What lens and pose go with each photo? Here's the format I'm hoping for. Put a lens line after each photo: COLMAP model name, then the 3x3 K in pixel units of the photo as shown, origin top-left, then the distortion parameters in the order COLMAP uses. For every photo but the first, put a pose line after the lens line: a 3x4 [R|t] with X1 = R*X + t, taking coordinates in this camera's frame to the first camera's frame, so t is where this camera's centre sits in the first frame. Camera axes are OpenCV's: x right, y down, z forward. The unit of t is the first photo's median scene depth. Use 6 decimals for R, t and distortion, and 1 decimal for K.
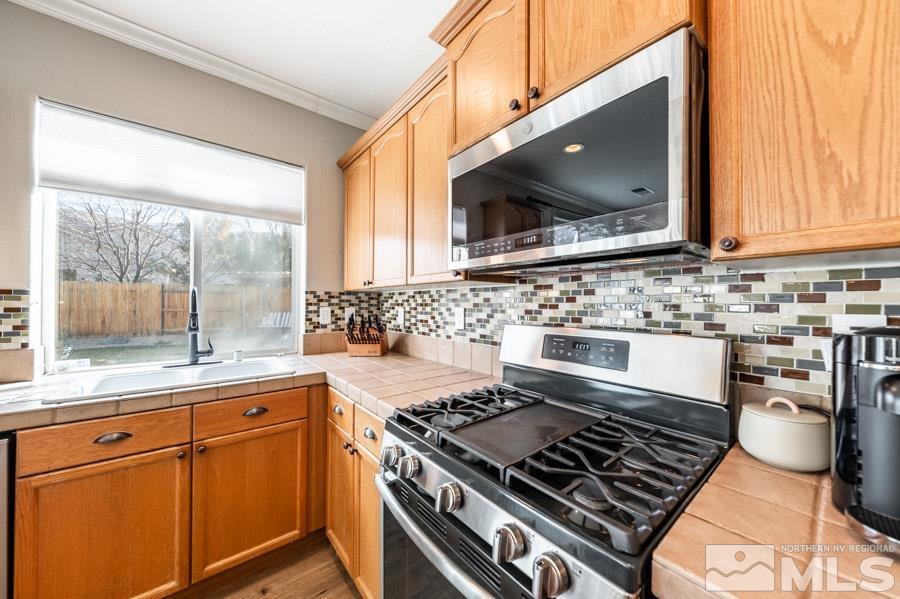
lens RADIAL K [[315.3, 0, 448.0], [0, 315.3, 302.0], [0, 0, 1]] dist [0.002477, -0.000189]
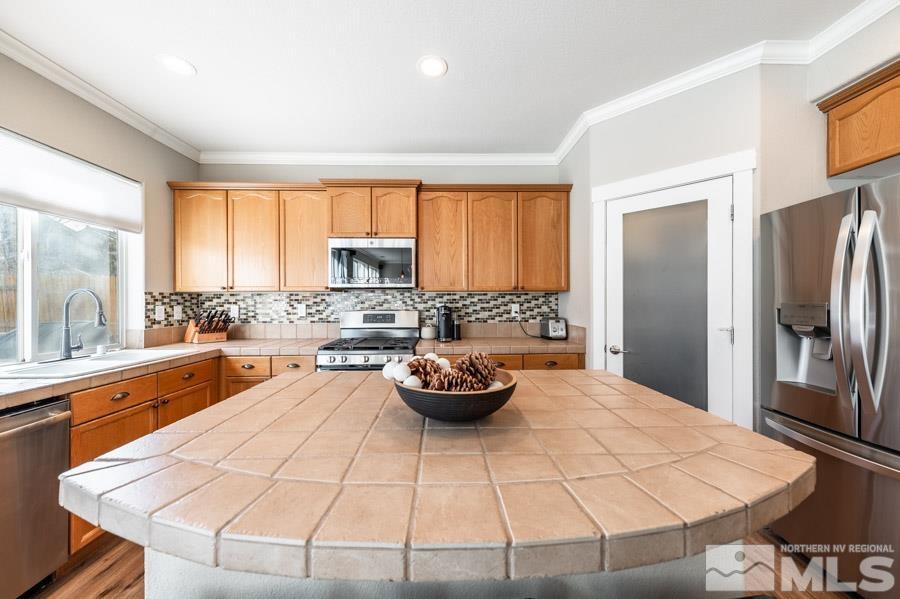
lens RADIAL K [[315.3, 0, 448.0], [0, 315.3, 302.0], [0, 0, 1]] dist [0.002477, -0.000189]
pose [[0.608481, -0.007827, 0.793530, -0.784928], [0.001419, 0.999960, 0.008775, -0.007921], [-0.793567, -0.004214, 0.608468, -0.650497]]
